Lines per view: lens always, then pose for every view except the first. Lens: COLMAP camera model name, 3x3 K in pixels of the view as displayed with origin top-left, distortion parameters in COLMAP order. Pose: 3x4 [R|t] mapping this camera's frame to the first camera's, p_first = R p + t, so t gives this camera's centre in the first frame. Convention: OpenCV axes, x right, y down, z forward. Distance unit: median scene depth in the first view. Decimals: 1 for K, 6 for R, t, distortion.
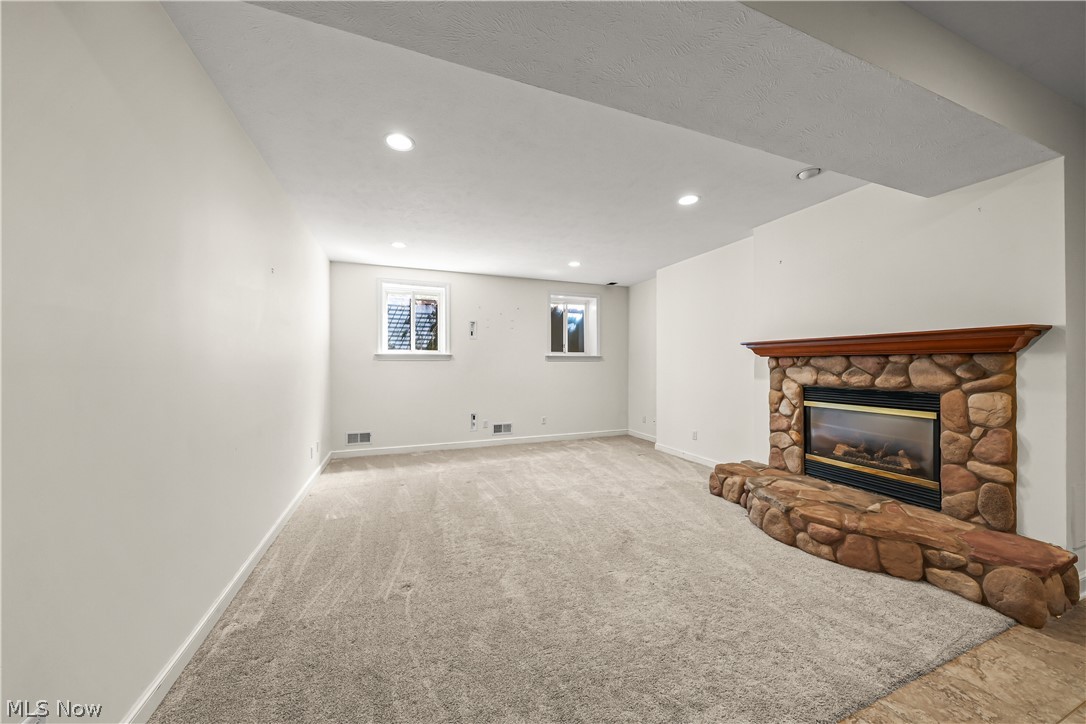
lens RADIAL K [[370.0, 0, 544.3], [0, 370.0, 362.9], [0, 0, 1]] dist [0.000527, 0.000007]
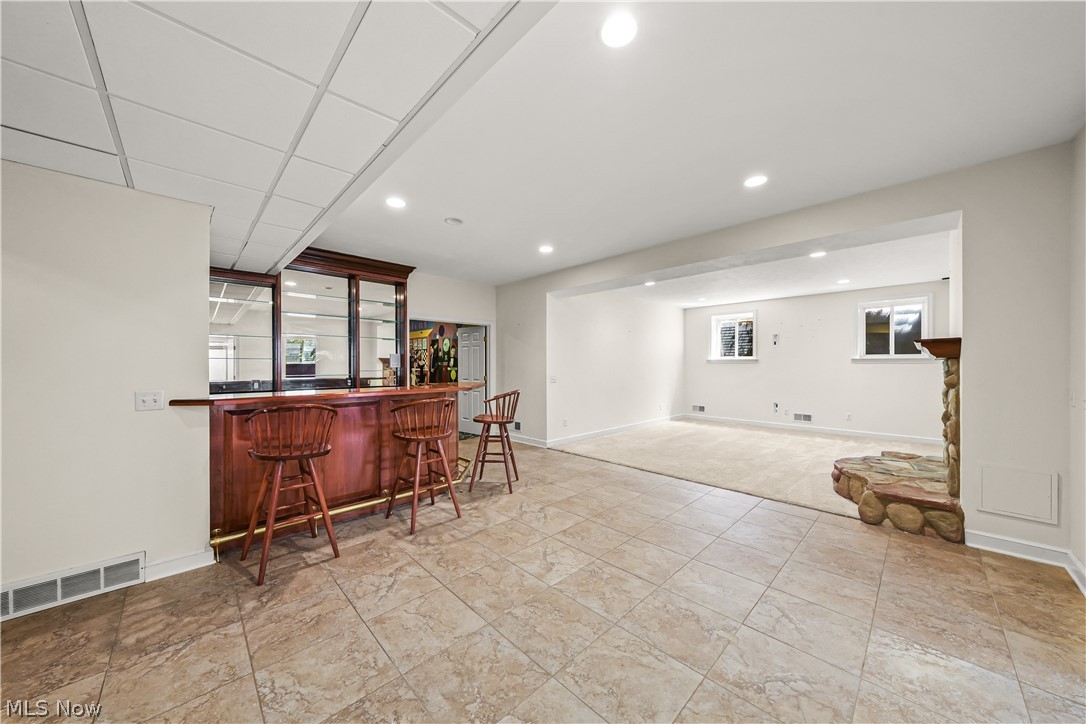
lens RADIAL K [[370.0, 0, 541.9], [0, 370.0, 363.8], [0, 0, 1]] dist [0.000527, 0.000007]
pose [[0.387724, 0.001274, -0.921775, 0.712467], [0.000849, 0.999998, 0.001739, -0.007391], [0.921775, -0.001457, 0.387722, -0.303874]]
